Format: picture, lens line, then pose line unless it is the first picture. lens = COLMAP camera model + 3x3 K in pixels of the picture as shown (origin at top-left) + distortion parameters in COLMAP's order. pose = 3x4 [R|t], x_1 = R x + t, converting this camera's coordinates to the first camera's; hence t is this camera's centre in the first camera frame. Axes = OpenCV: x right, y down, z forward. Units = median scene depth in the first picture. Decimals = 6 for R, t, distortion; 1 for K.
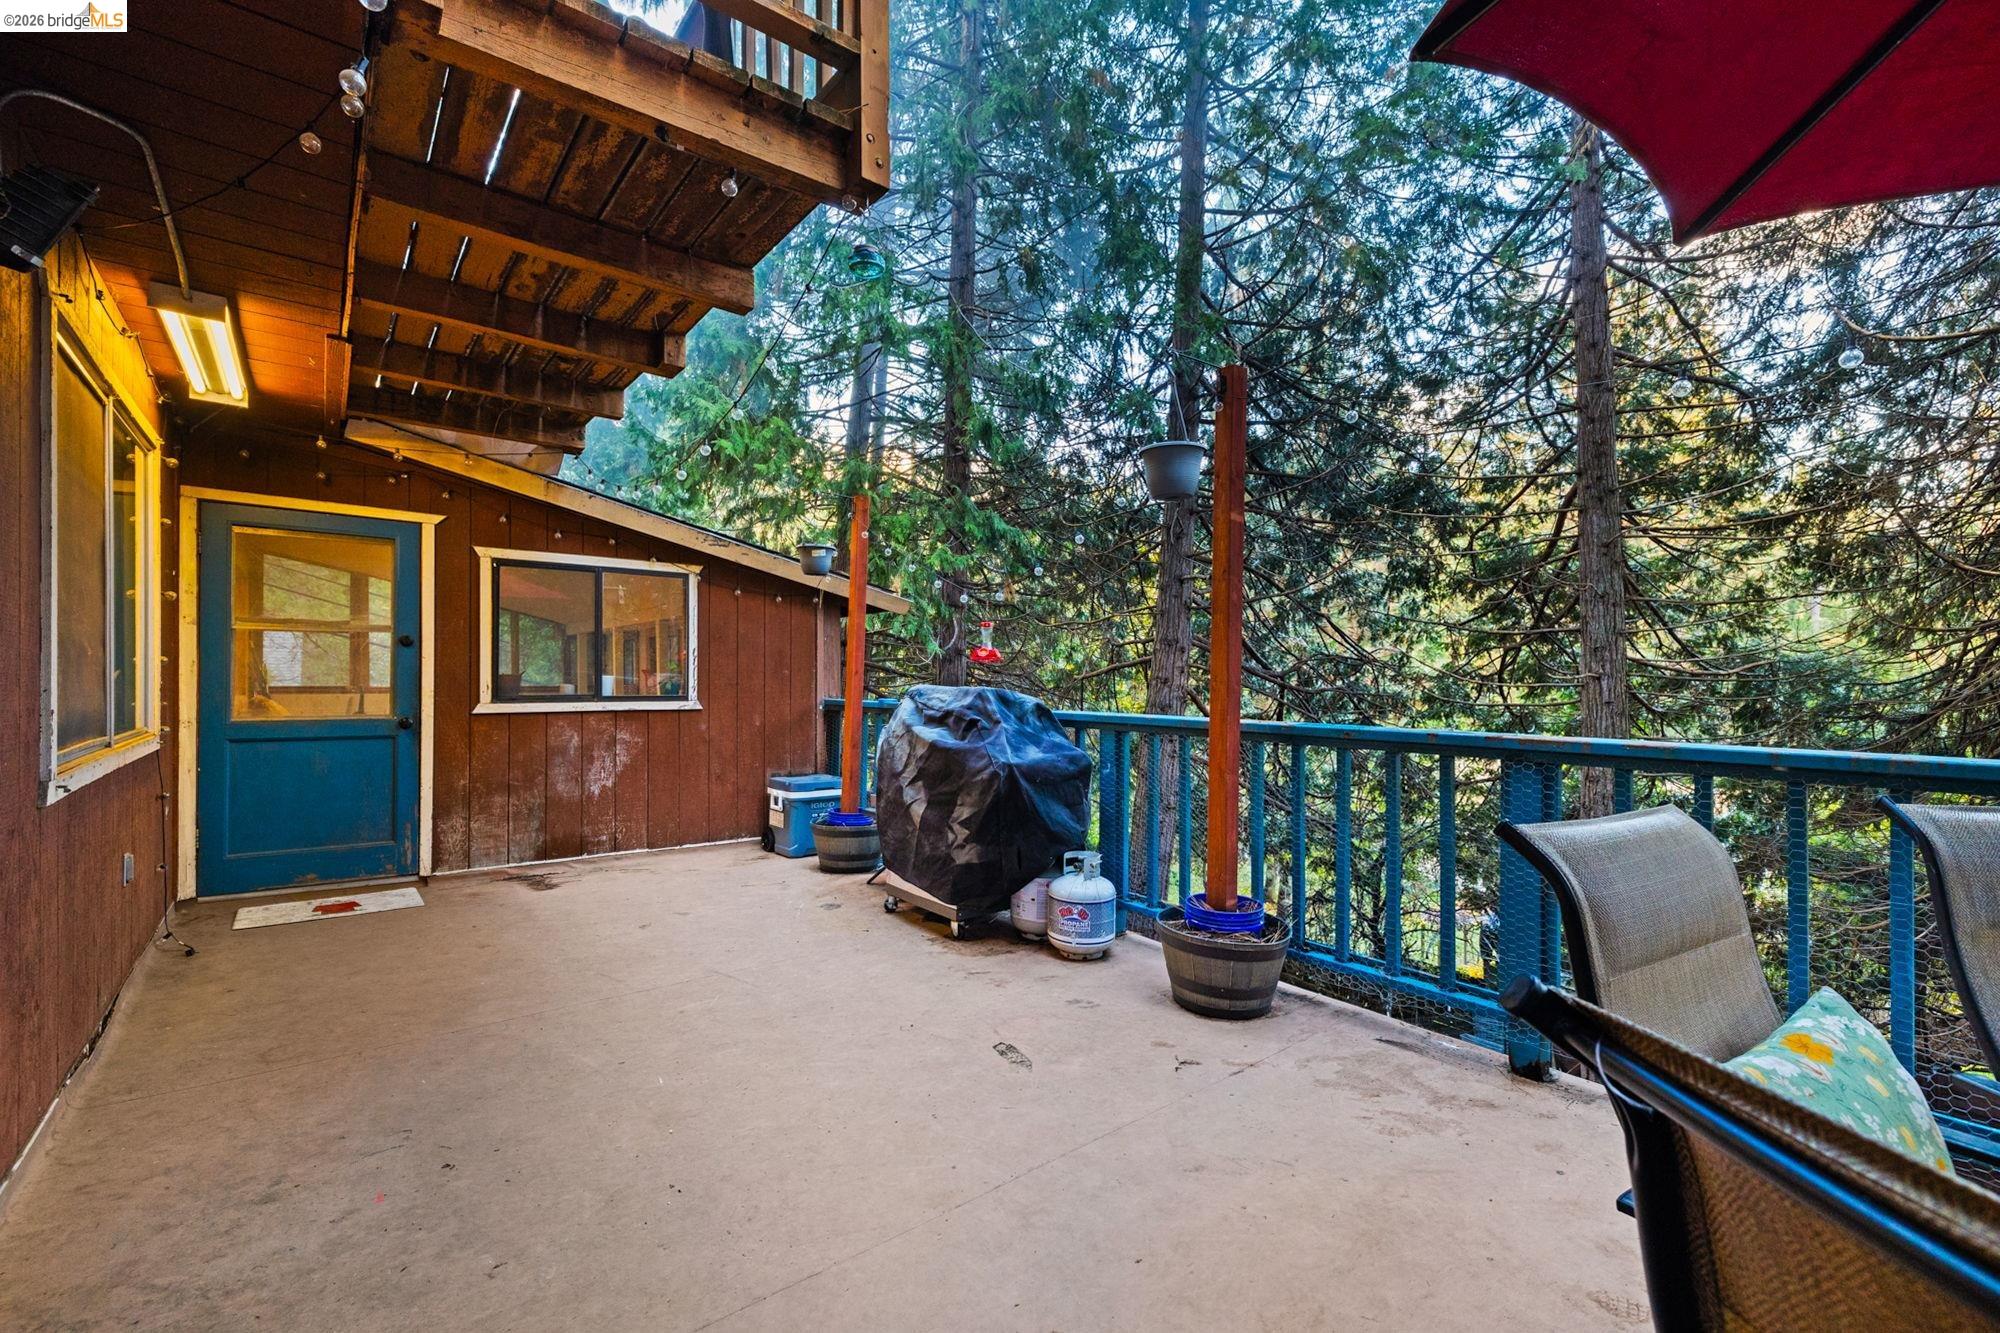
lens RADIAL K [[846.0, 0, 1009.8], [0, 846.0, 672.5], [0, 0, 1]] dist [0.000765, 0.000333]
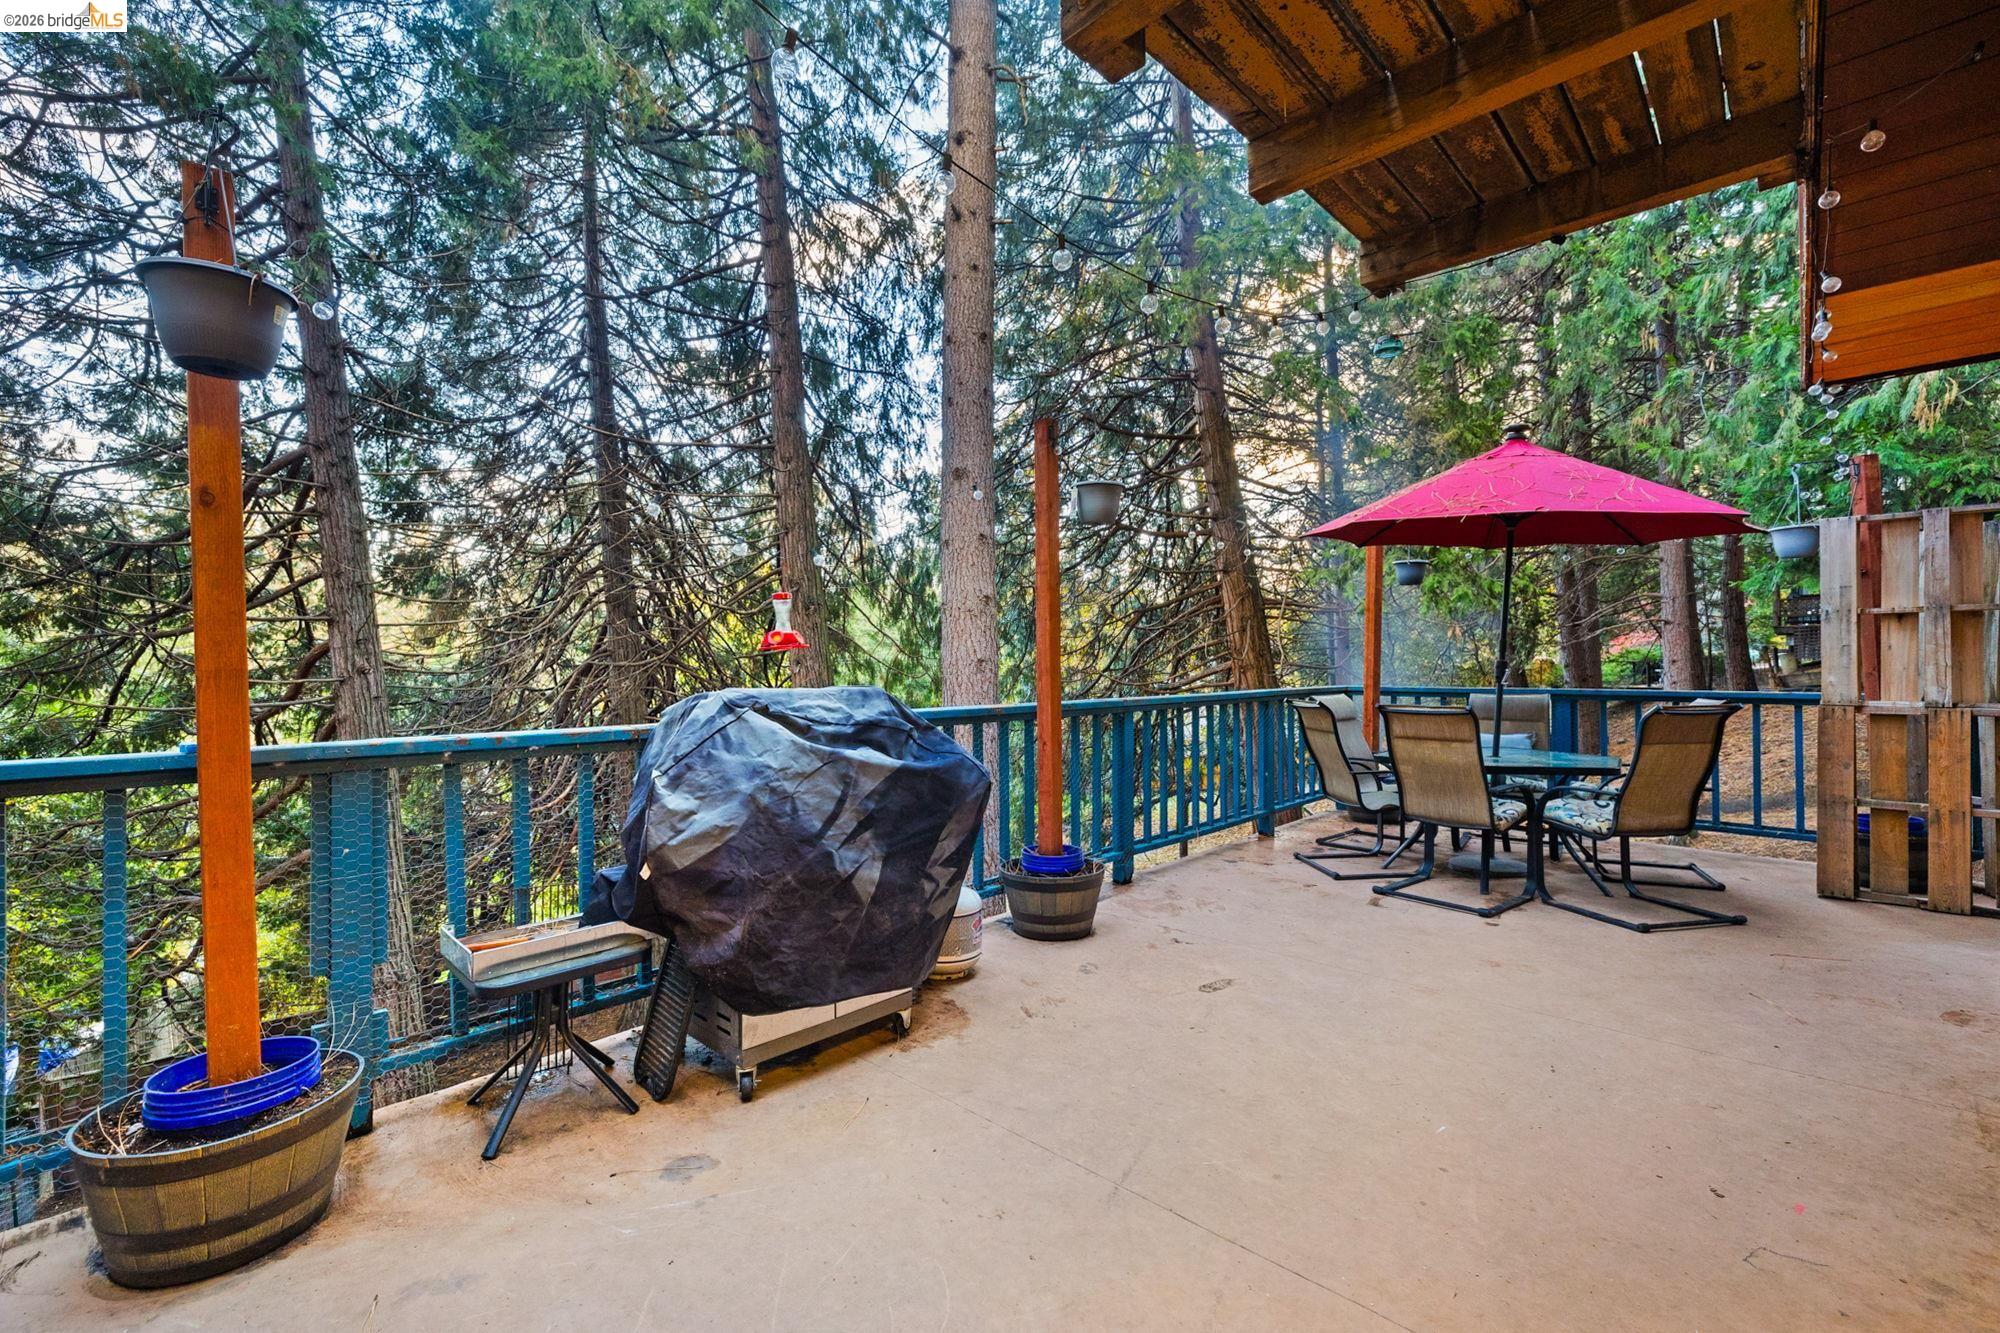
lens RADIAL K [[836.8, 0, 1000.0], [0, 836.8, 666.5], [0, 0, 1]] dist [-0.000526, -0.000617]
pose [[-0.117800, -0.003110, 0.993032, -1.087643], [0.003243, 0.999989, 0.003516, -0.002274], [-0.993032, 0.003635, -0.117789, 1.388126]]
